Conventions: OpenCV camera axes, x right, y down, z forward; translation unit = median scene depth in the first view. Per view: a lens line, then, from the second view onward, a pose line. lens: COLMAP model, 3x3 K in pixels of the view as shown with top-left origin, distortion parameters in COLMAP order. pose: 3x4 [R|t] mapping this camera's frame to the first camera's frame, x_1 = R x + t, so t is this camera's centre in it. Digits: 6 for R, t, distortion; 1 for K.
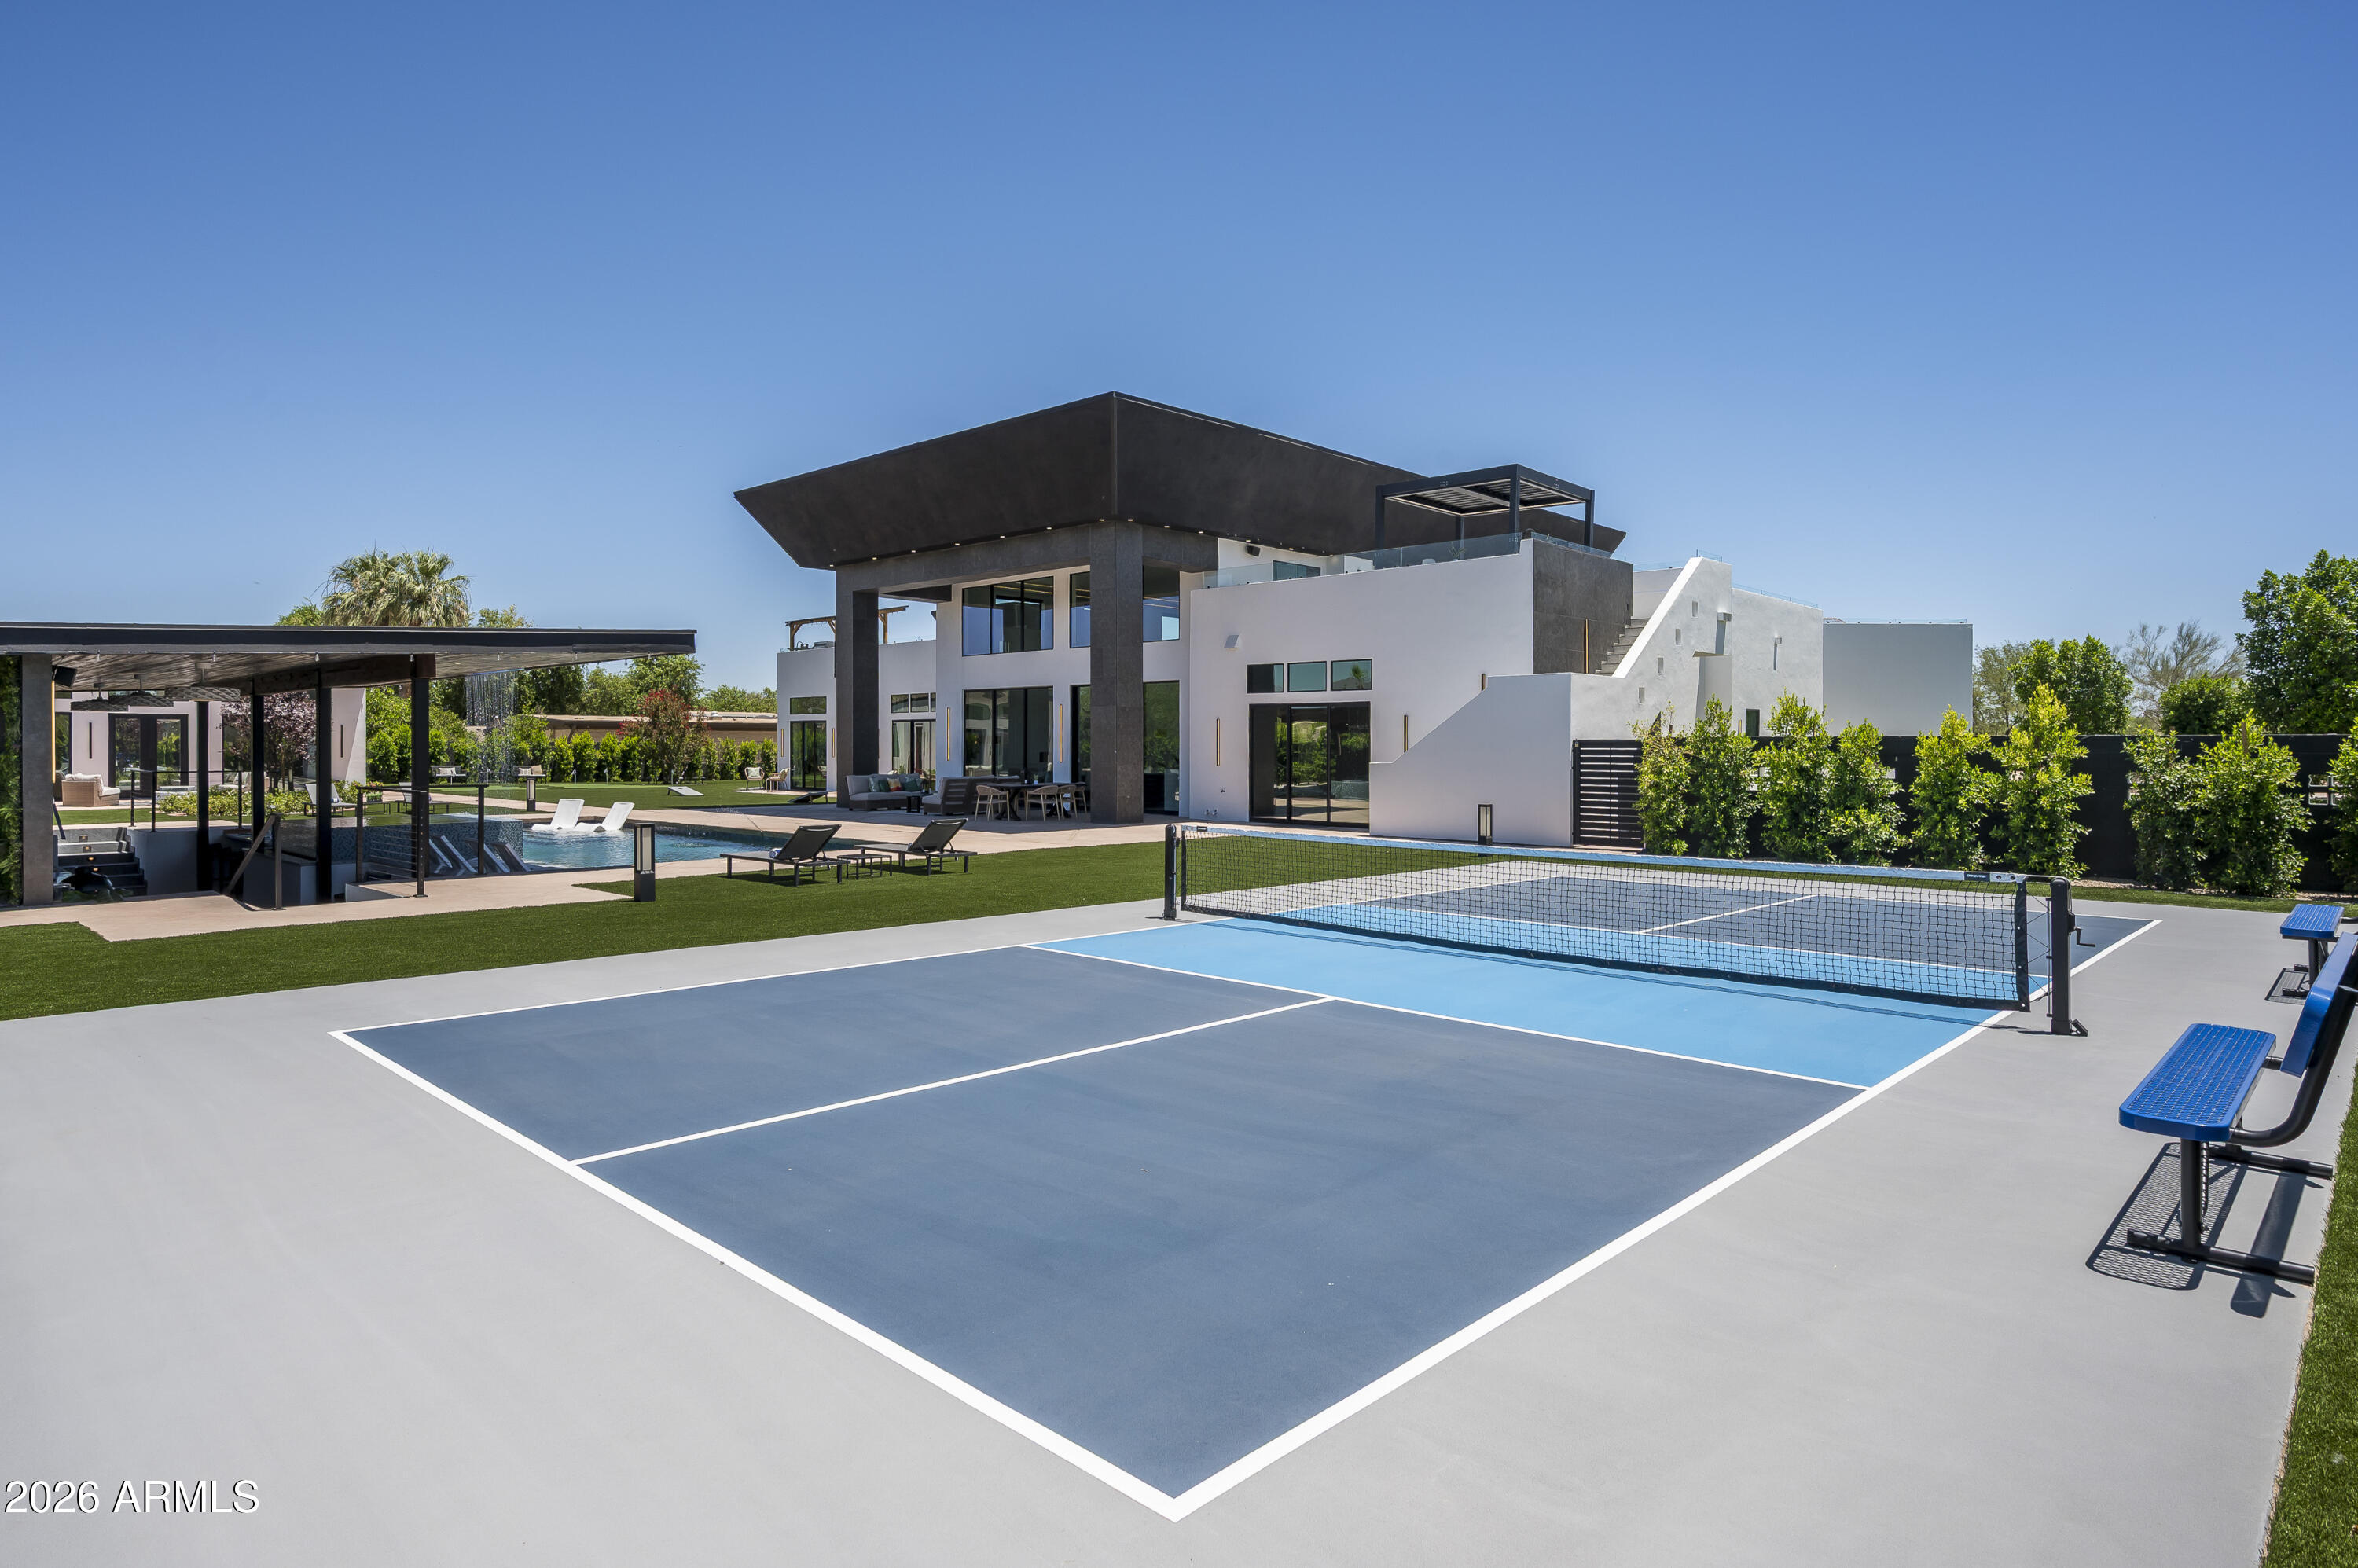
lens RADIAL K [[1243.0, 0, 1163.9], [0, 1243.0, 768.6], [0, 0, 1]] dist [-0.001669, -0.001841]
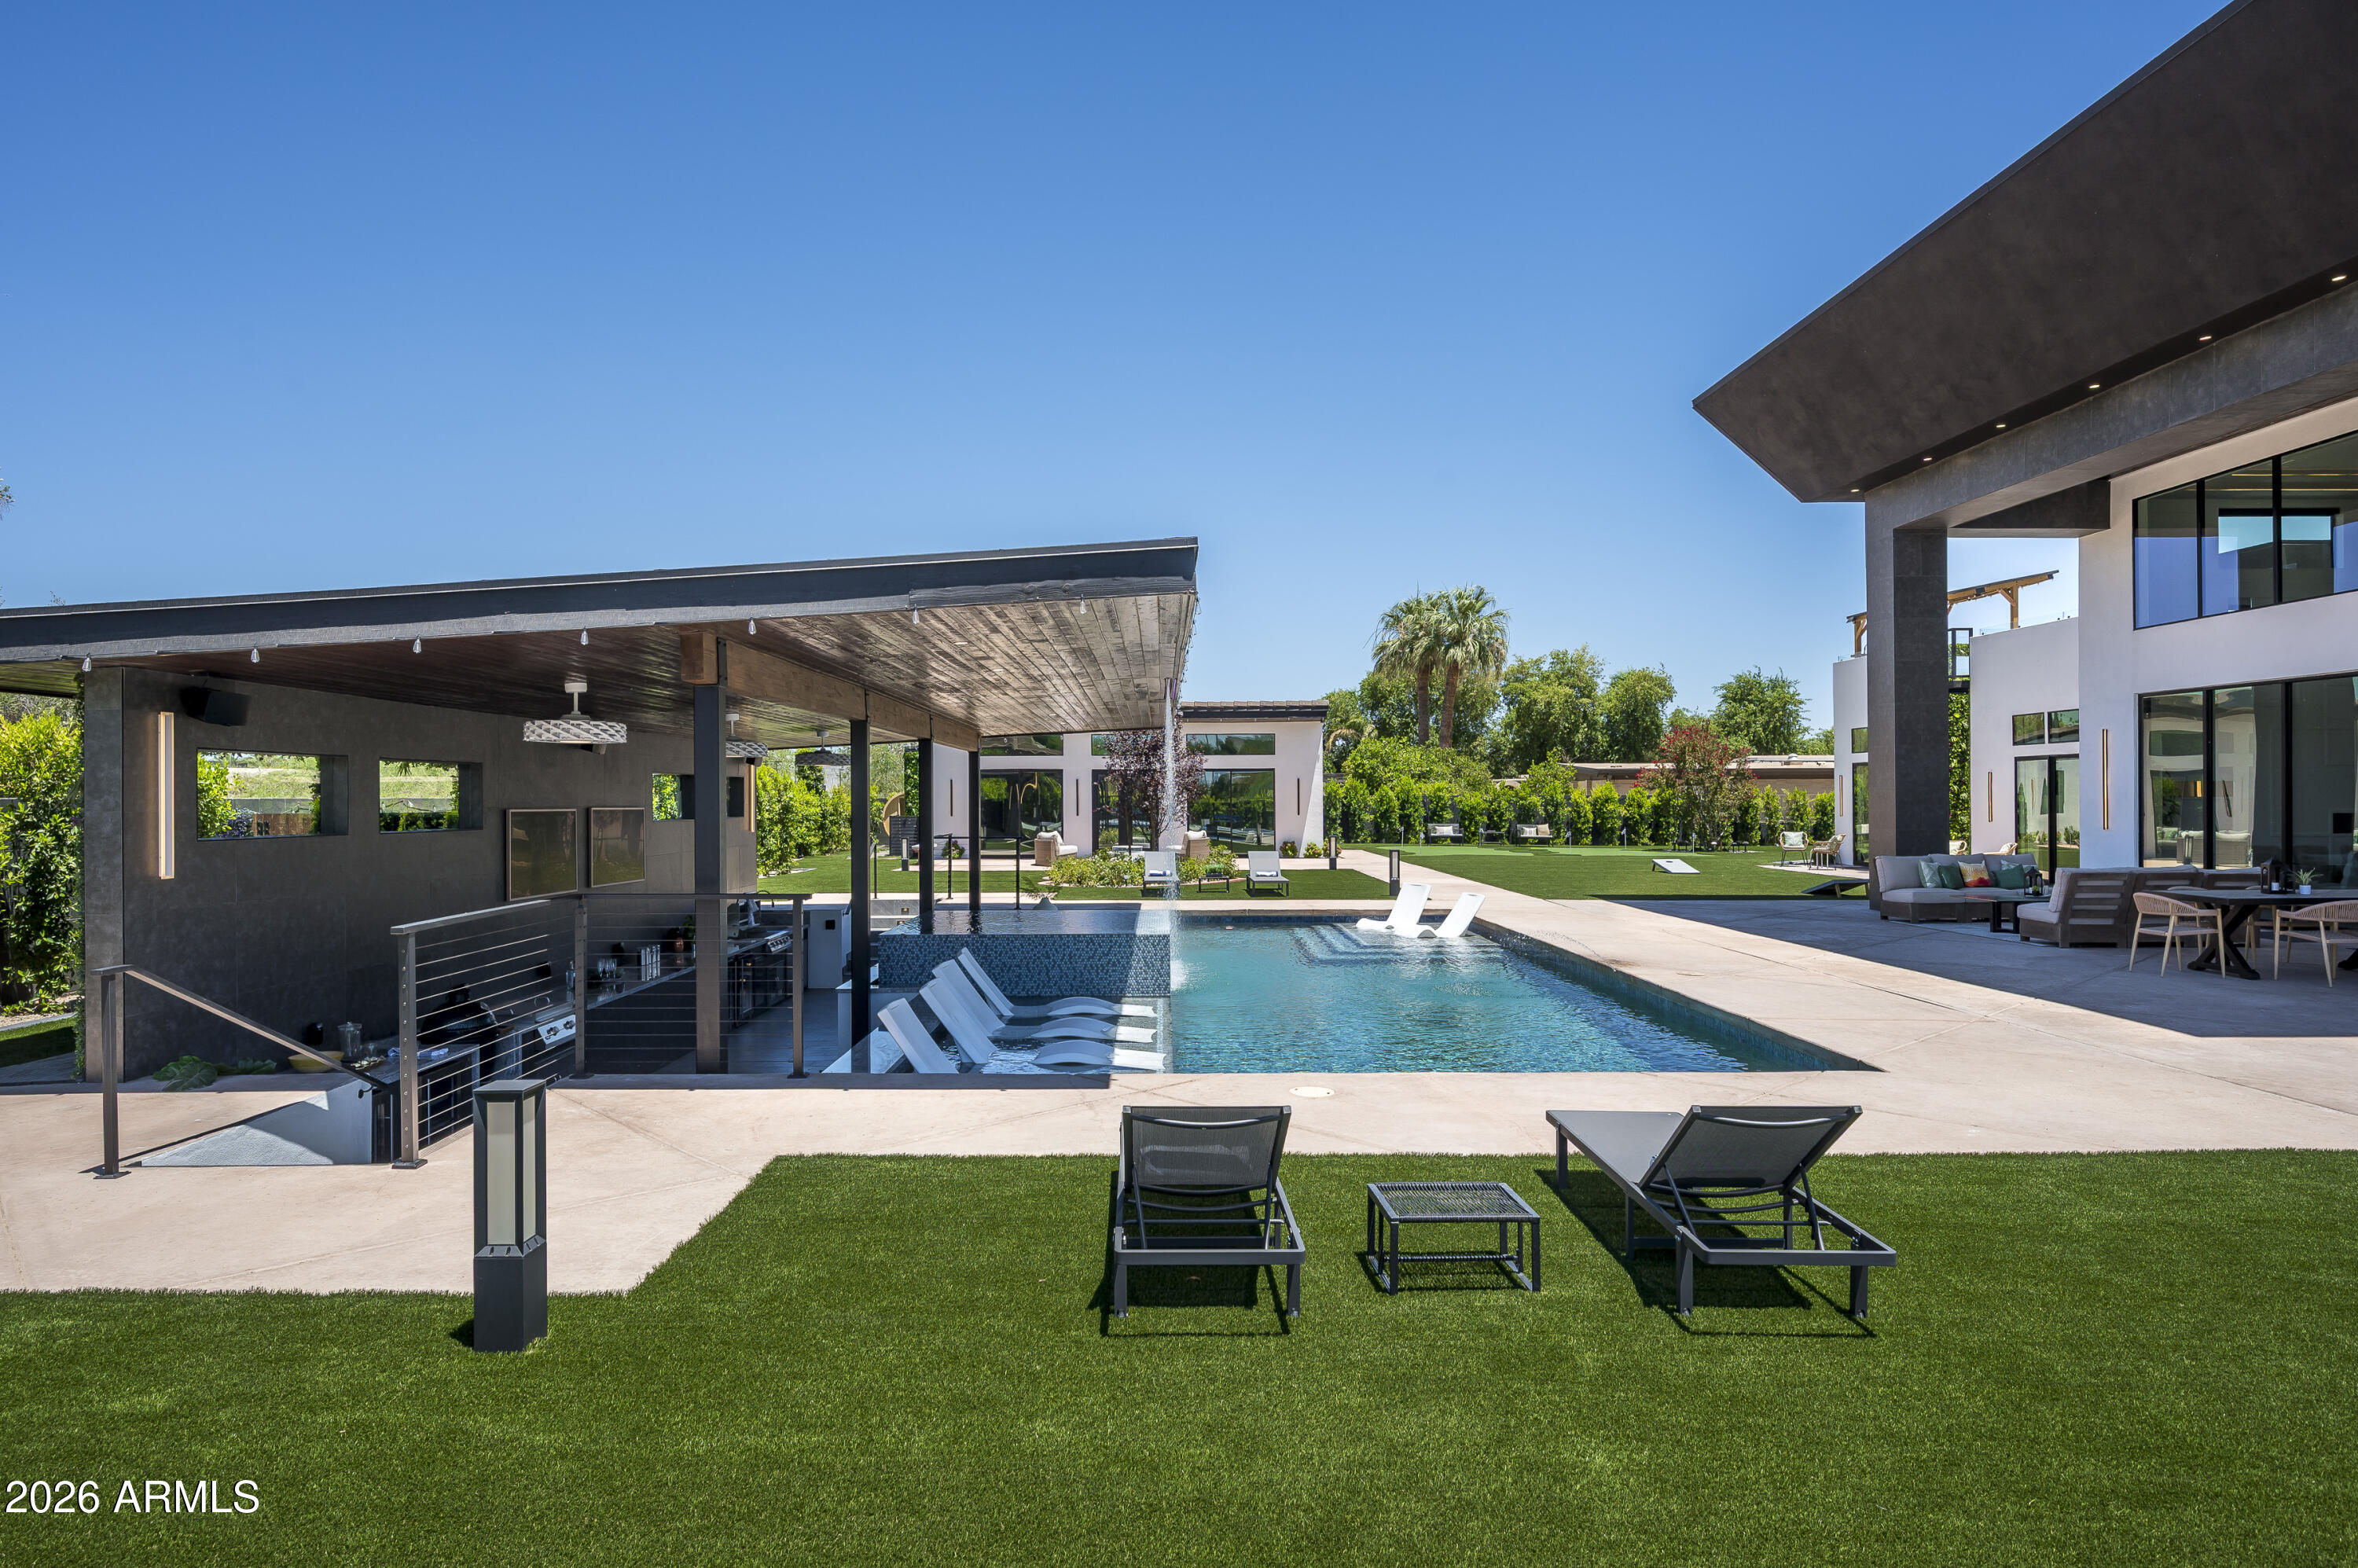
lens RADIAL K [[1376.0, 0, 1165.2], [0, 1376.0, 791.8], [0, 0, 1]] dist [-0.004078, -0.001970]
pose [[0.687111, -0.006753, -0.726521, -0.016767], [-0.009410, 0.999790, -0.018192, -0.006052], [0.726492, 0.019336, 0.686903, 0.225886]]
